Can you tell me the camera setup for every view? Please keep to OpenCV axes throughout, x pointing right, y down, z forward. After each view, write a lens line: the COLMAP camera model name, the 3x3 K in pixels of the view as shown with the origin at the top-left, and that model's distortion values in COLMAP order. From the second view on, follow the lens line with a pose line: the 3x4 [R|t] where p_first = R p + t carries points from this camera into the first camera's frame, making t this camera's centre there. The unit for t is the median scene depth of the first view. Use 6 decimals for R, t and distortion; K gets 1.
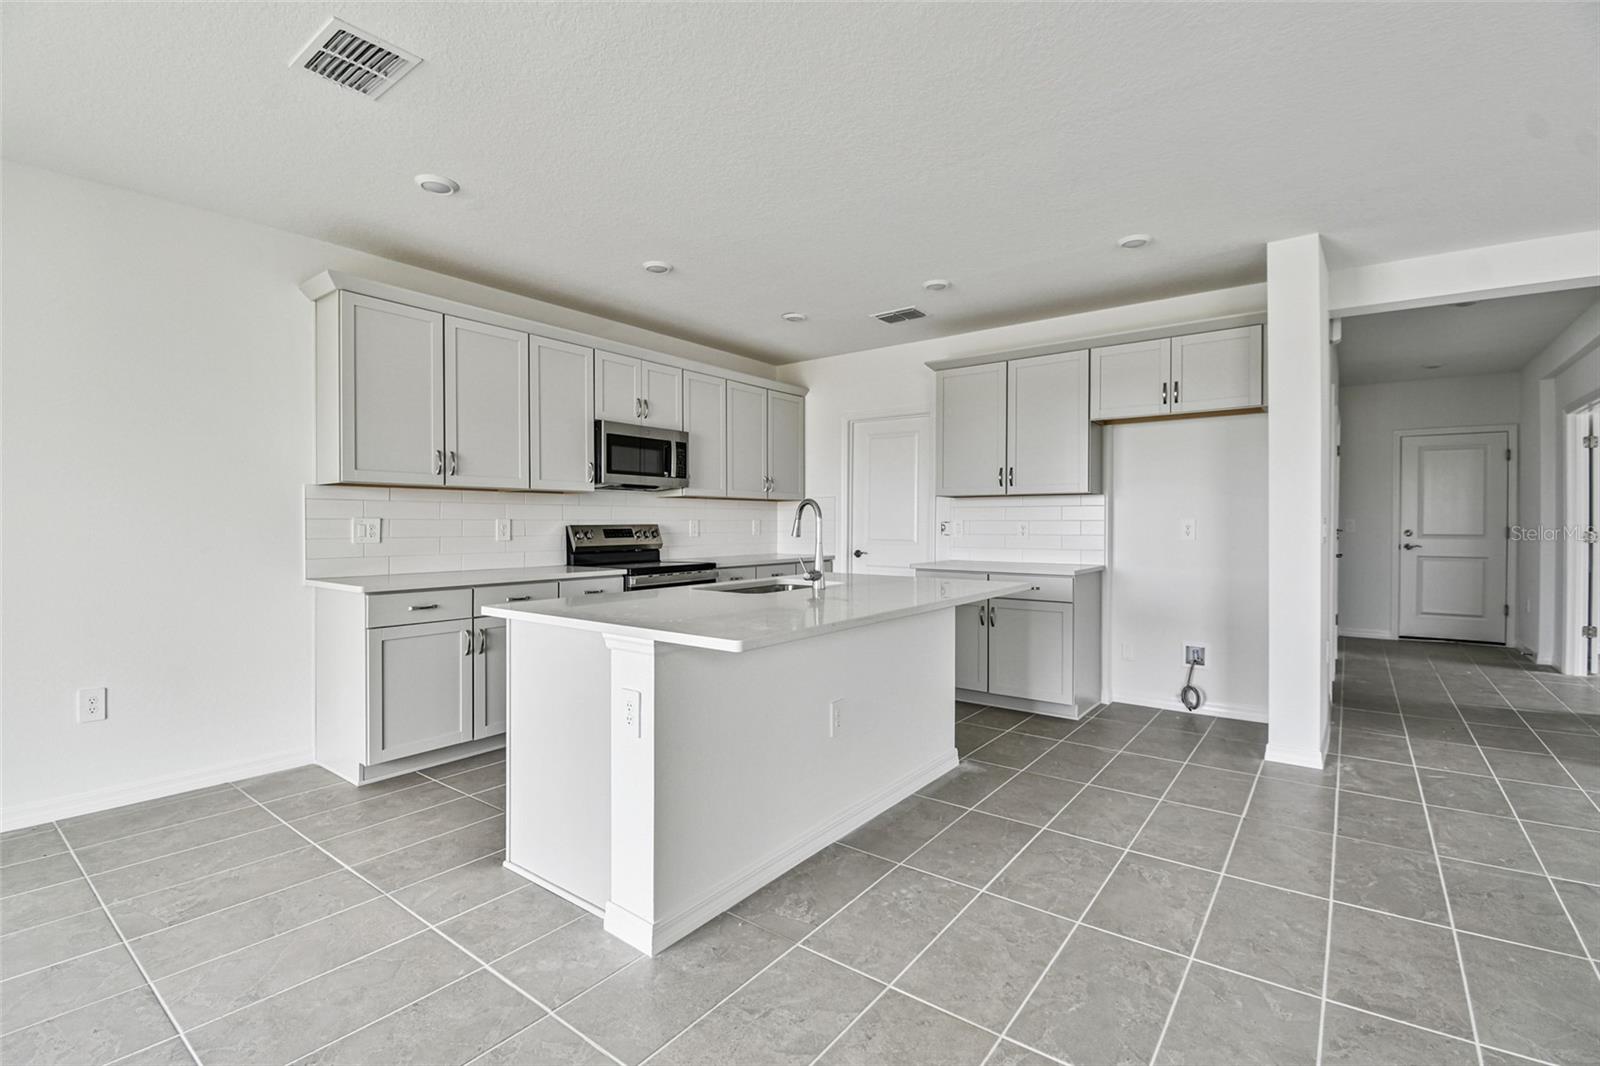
lens RADIAL K [[723.7, 0, 780.6], [0, 723.7, 527.4], [0, 0, 1]] dist [-0.000532, -0.000201]
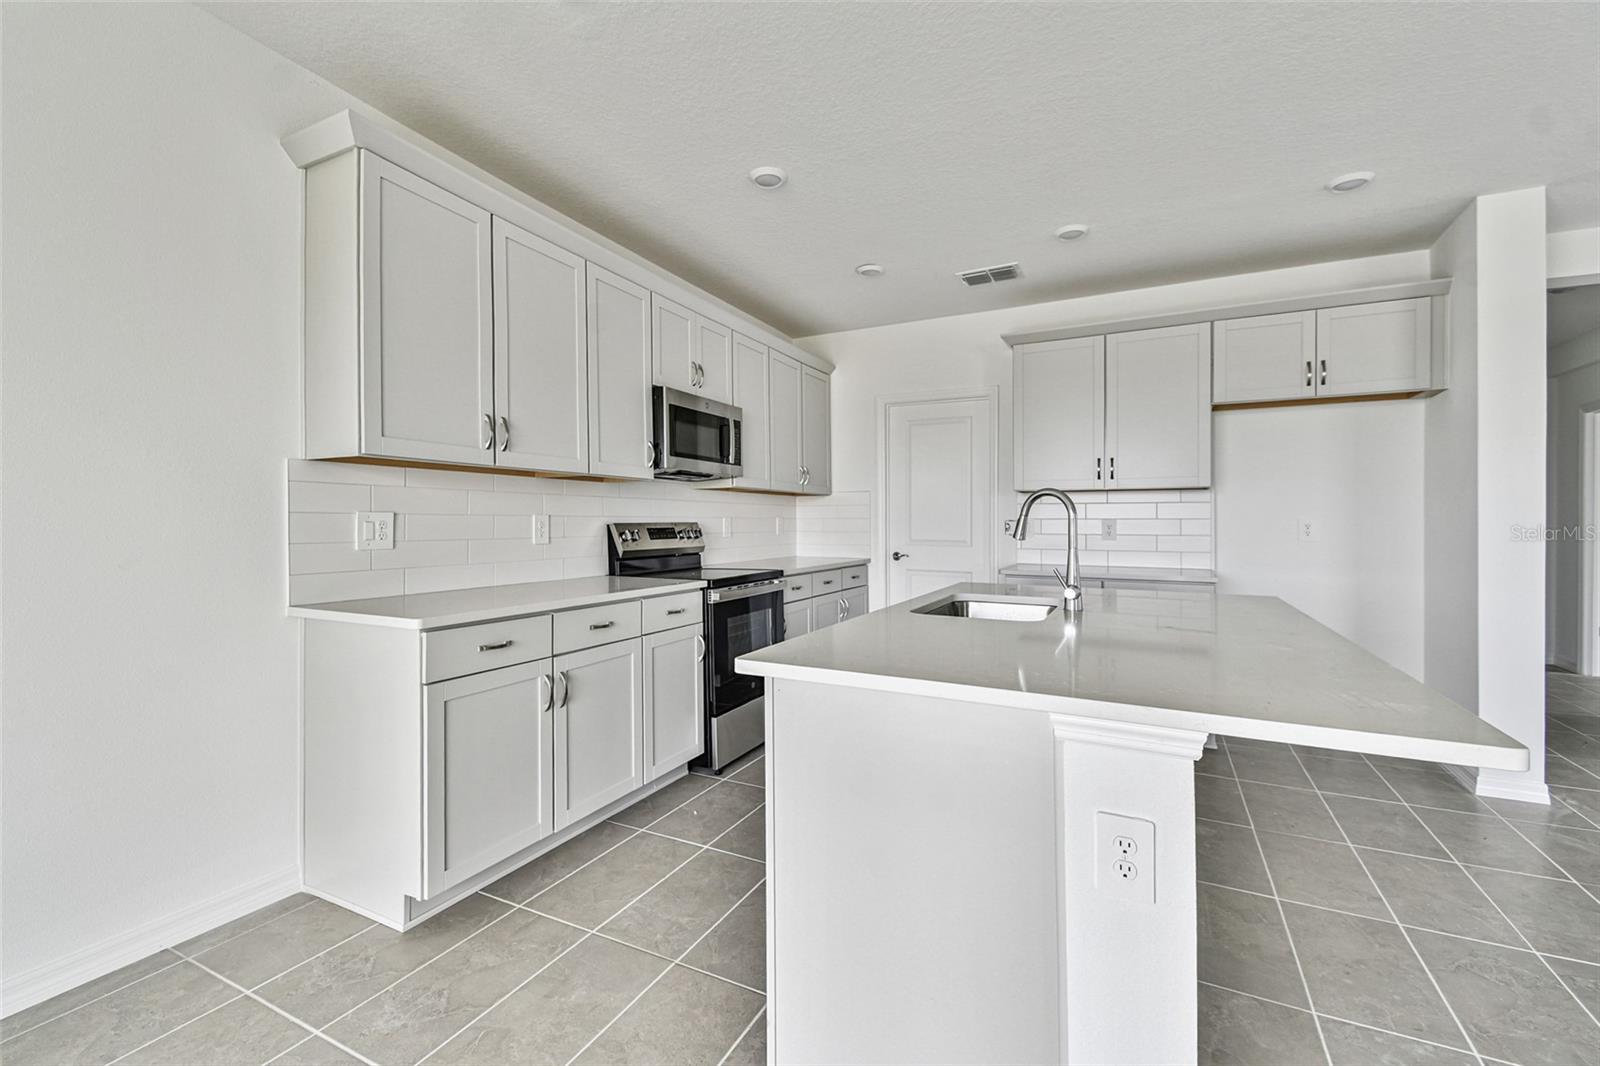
lens RADIAL K [[707.4, 0, 741.1], [0, 707.4, 537.5], [0, 0, 1]] dist [0.039912, -0.016221]
pose [[0.987486, -0.001925, 0.157697, -0.295193], [-0.000663, 0.999866, 0.016360, -0.000317], [-0.157708, -0.016260, 0.987352, 0.251131]]
